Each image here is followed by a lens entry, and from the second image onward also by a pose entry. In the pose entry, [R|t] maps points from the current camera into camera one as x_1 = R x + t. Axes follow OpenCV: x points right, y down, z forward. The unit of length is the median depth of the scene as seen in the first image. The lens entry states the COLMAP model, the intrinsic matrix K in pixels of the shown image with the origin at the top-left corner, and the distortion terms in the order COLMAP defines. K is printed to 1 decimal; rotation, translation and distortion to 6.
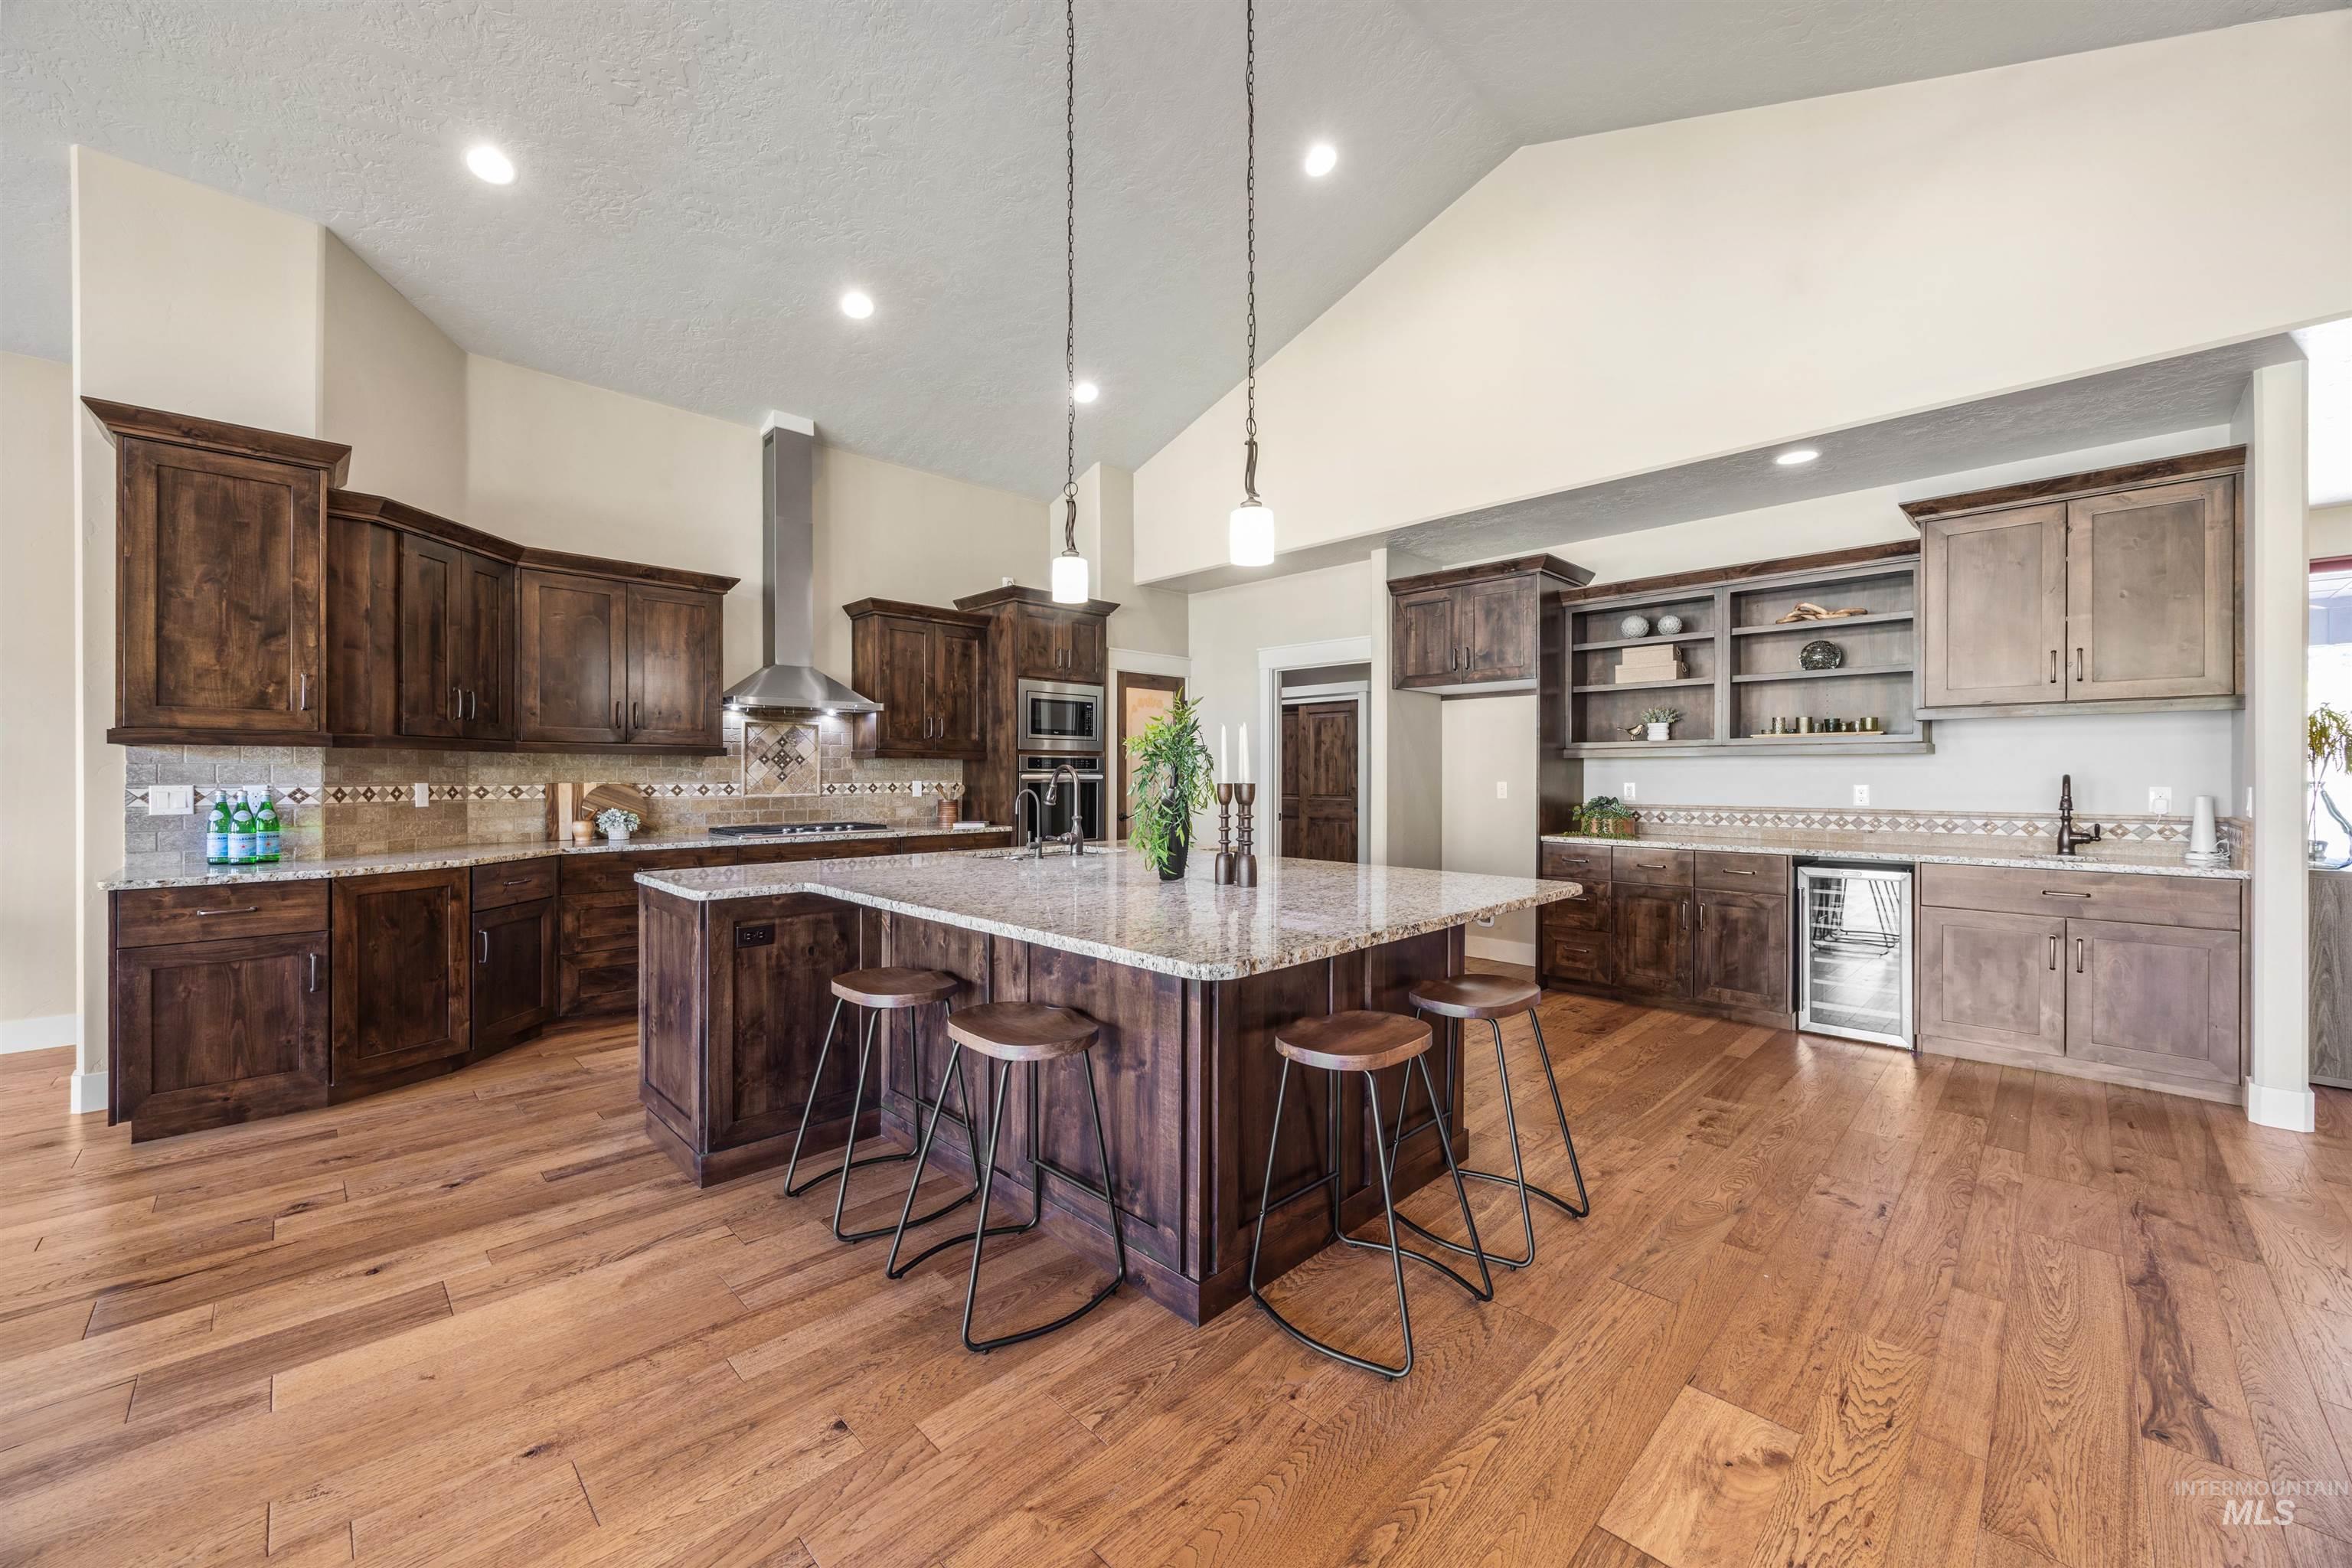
lens RADIAL K [[888.5, 0, 1163.4], [0, 888.5, 776.0], [0, 0, 1]] dist [-0.003956, 0.000754]
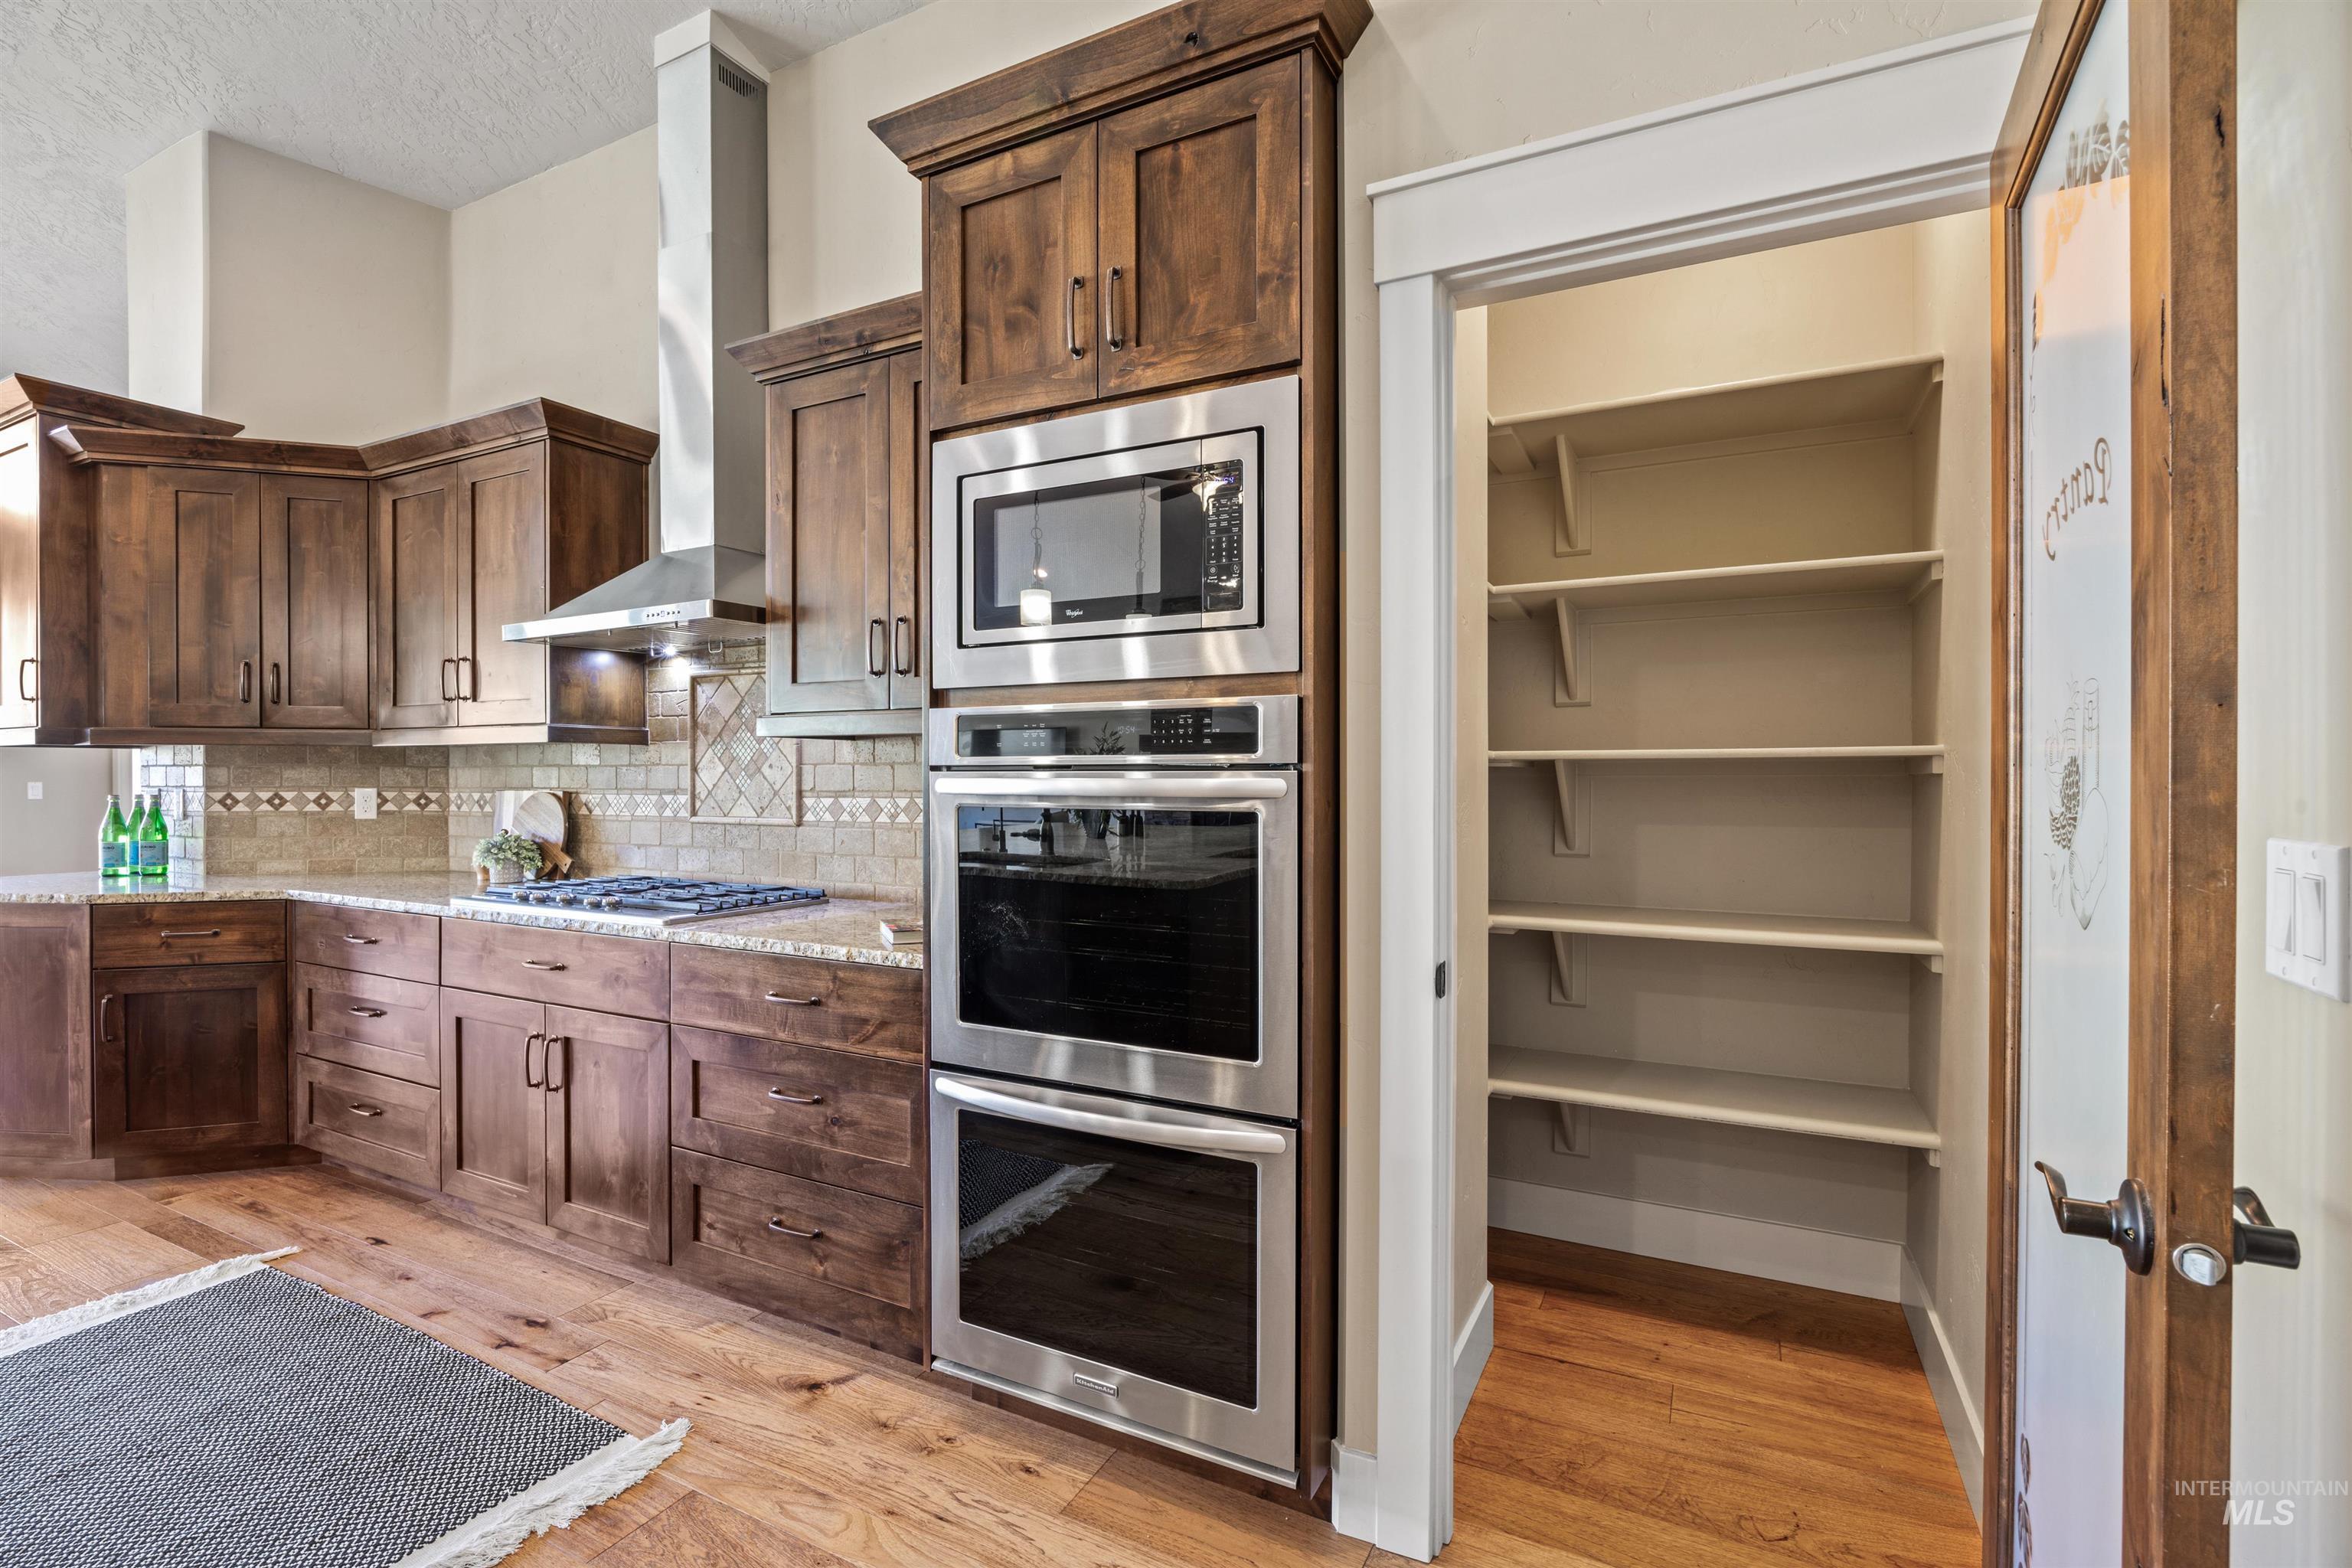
lens RADIAL K [[1062.8, 0, 1168.9], [0, 1062.8, 782.0], [0, 0, 1]] dist [-0.013083, 0.000873]
pose [[0.315494, 0.003787, -0.948920, 0.236519], [-0.002222, 0.999992, 0.003252, -0.001861], [0.948925, 0.001083, 0.315500, 1.231046]]
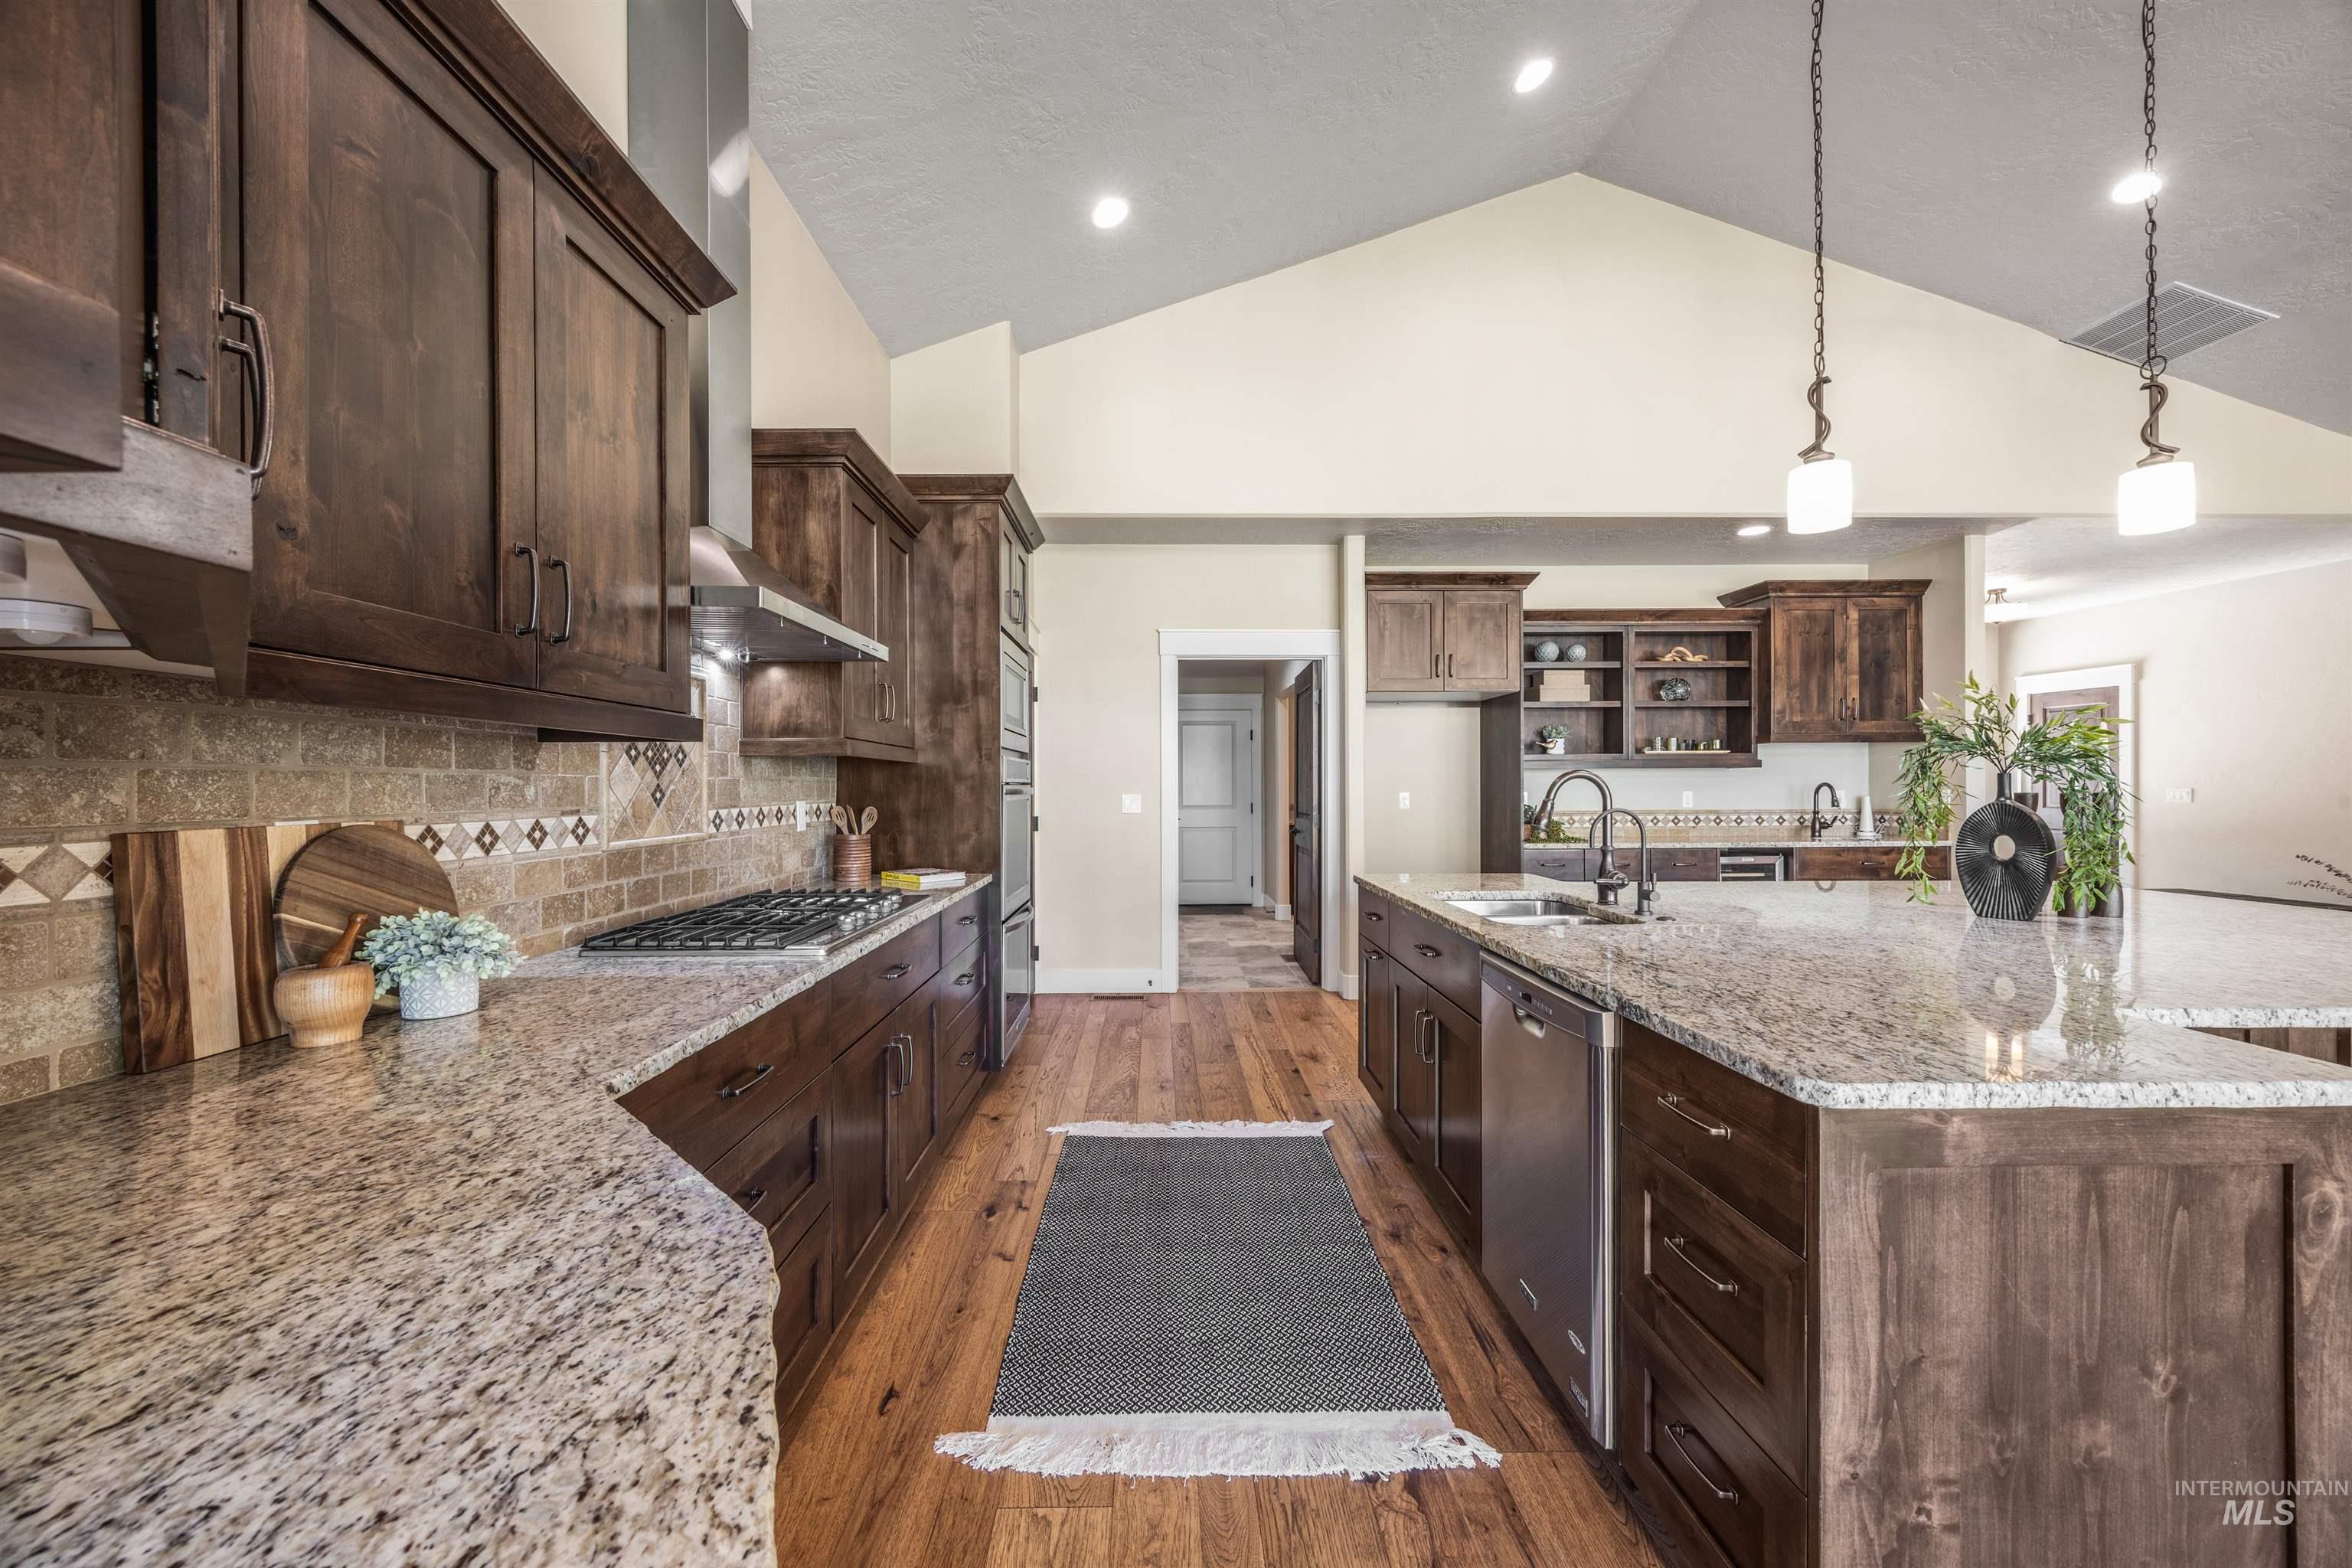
lens RADIAL K [[888.5, 0, 1163.1], [0, 888.5, 793.1], [0, 0, 1]] dist [-0.003956, 0.000754]
pose [[0.693268, -0.009991, 0.720611, -0.672574], [0.007250, 0.999950, 0.006890, -0.002015], [-0.720643, 0.000448, 0.693306, 0.634735]]
